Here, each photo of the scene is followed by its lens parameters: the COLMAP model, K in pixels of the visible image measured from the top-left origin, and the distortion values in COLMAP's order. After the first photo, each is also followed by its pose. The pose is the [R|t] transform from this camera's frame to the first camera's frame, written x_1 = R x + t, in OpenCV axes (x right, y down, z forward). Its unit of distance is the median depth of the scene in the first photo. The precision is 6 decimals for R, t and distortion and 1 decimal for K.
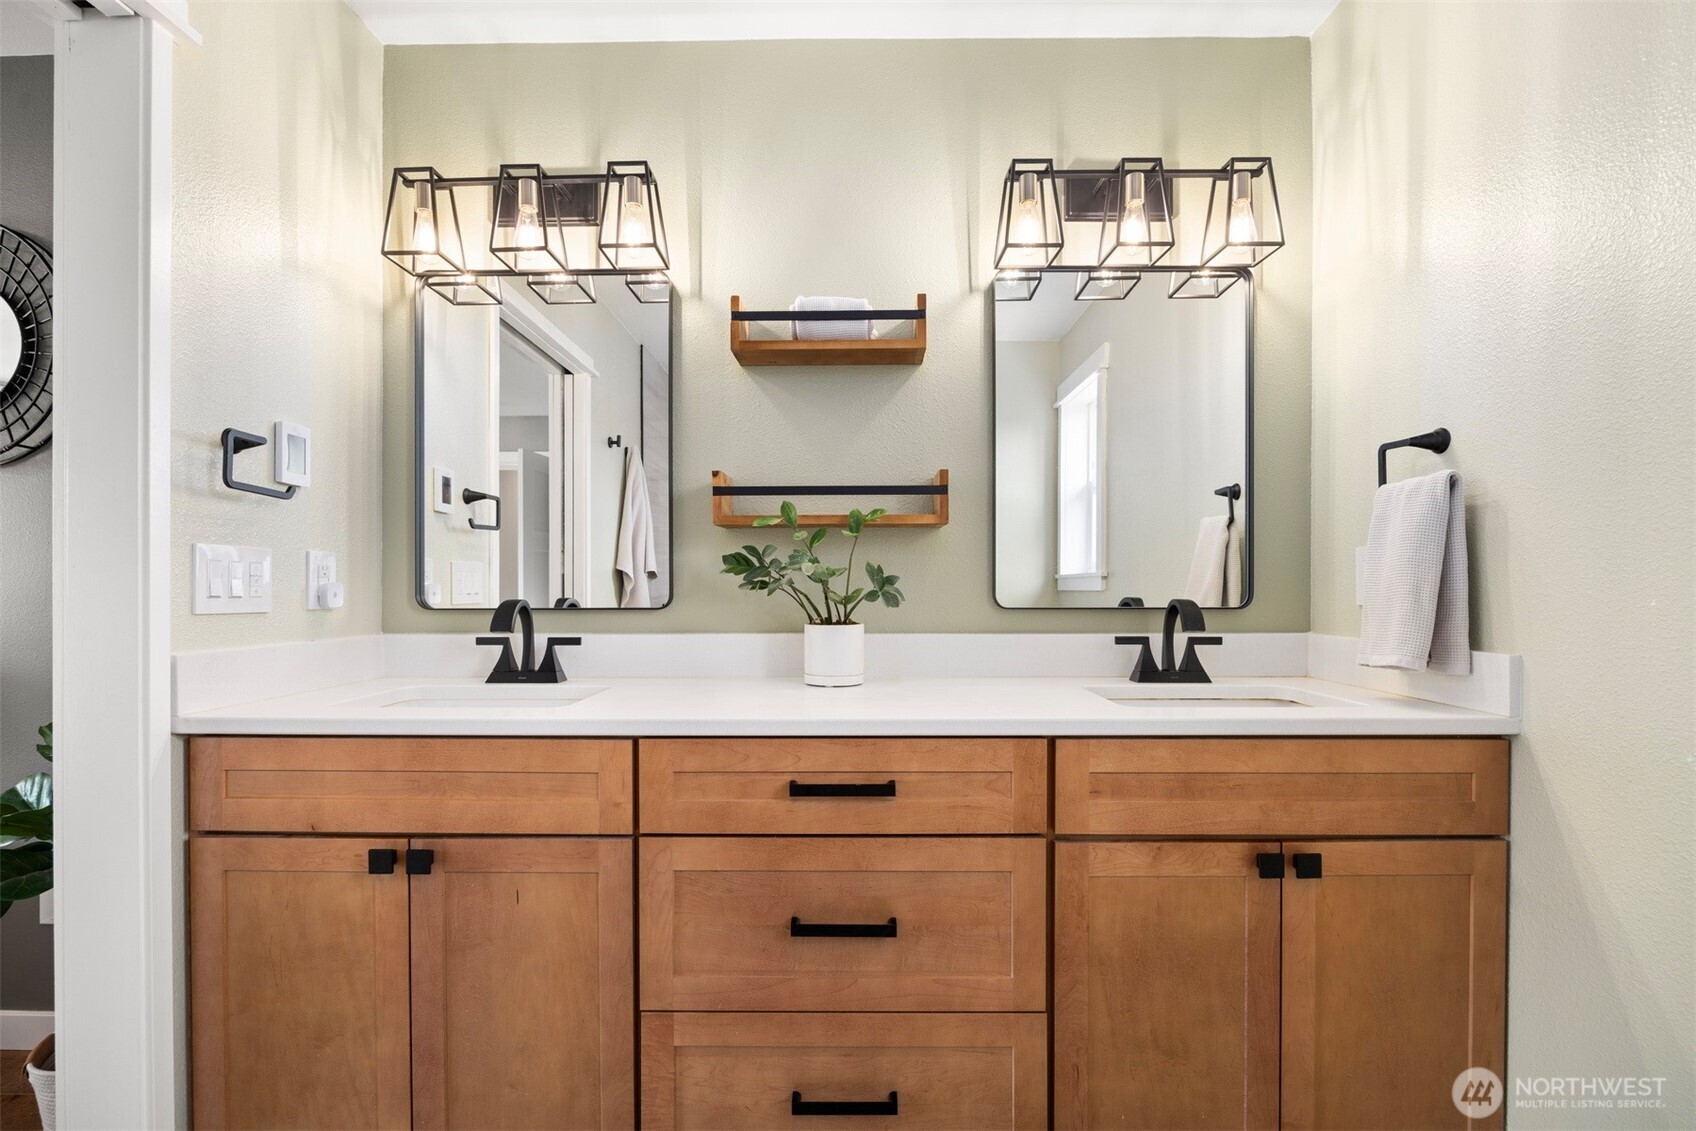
lens RADIAL K [[754.7, 0, 850.8], [0, 754.7, 592.2], [0, 0, 1]] dist [-0.011759, 0.000339]
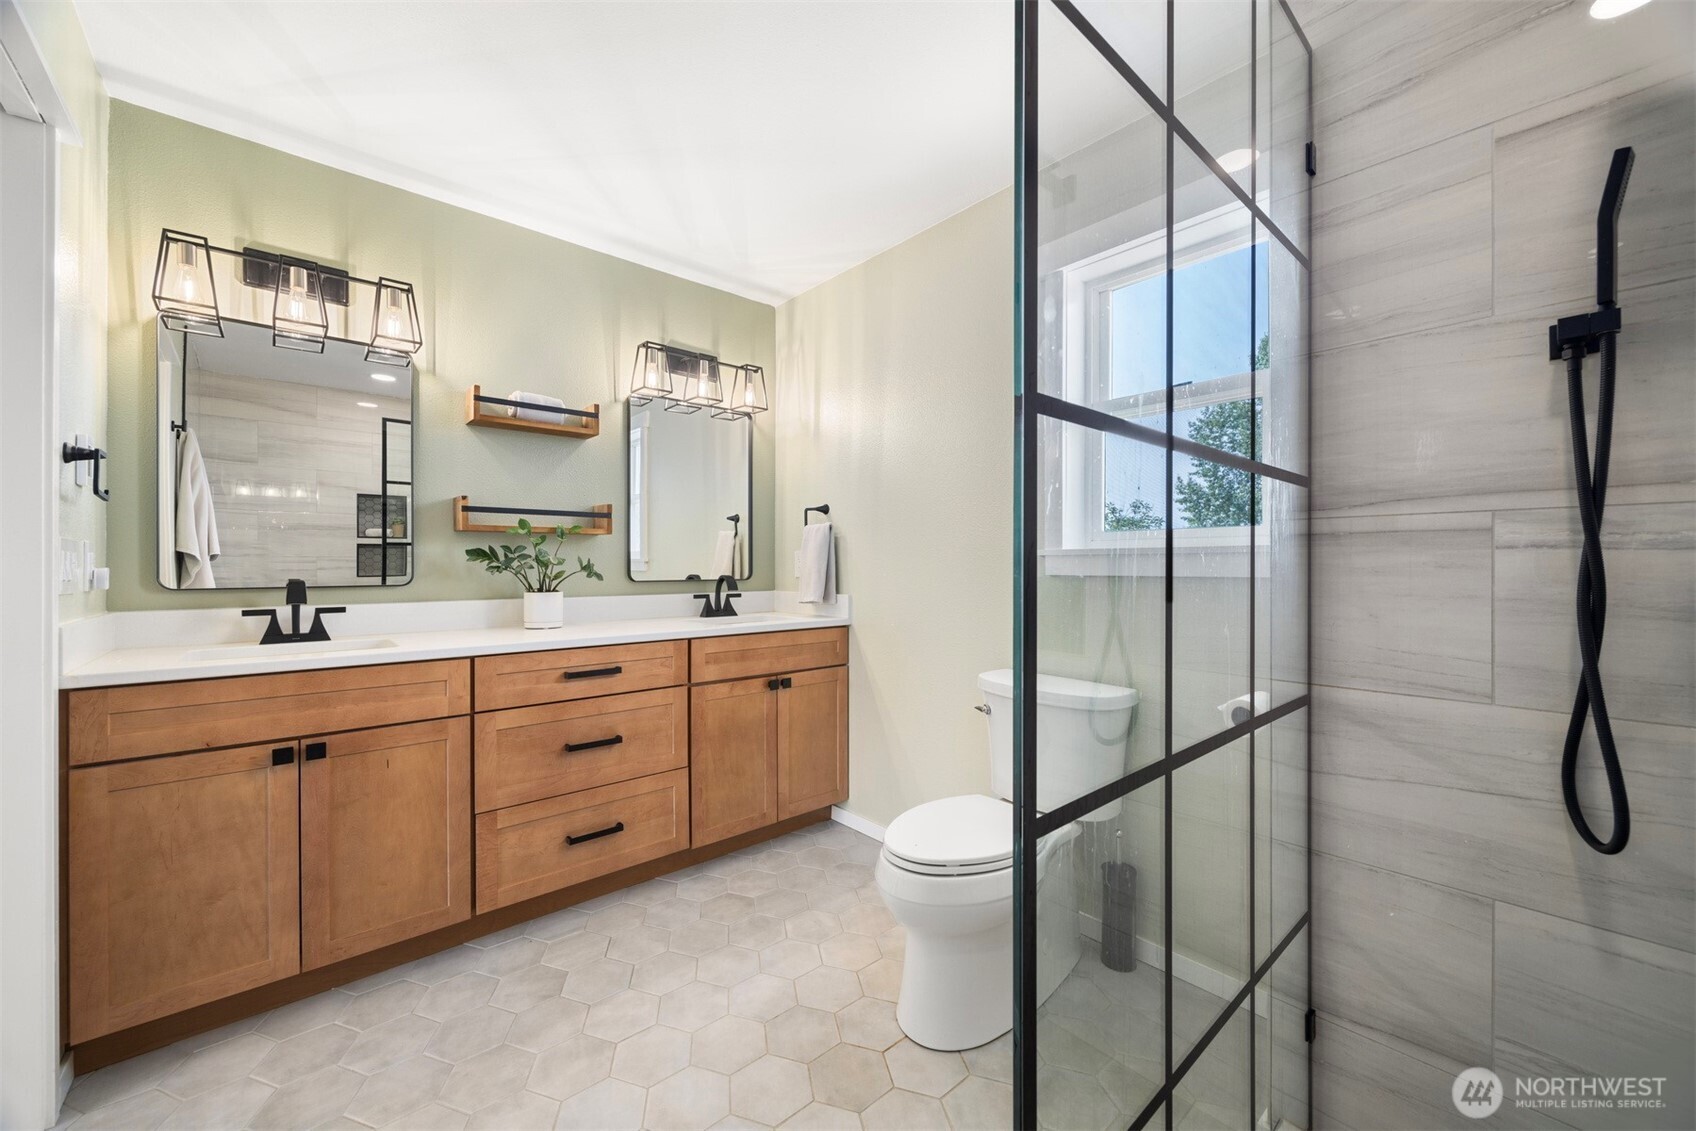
lens RADIAL K [[654.5, 0, 845.2], [0, 654.5, 571.5], [0, 0, 1]] dist [-0.002168, -0.000100]
pose [[0.747933, -0.005879, 0.663748, -0.632843], [0.004897, 0.999982, 0.003339, -0.006108], [-0.663756, 0.000753, 0.747949, -0.692468]]
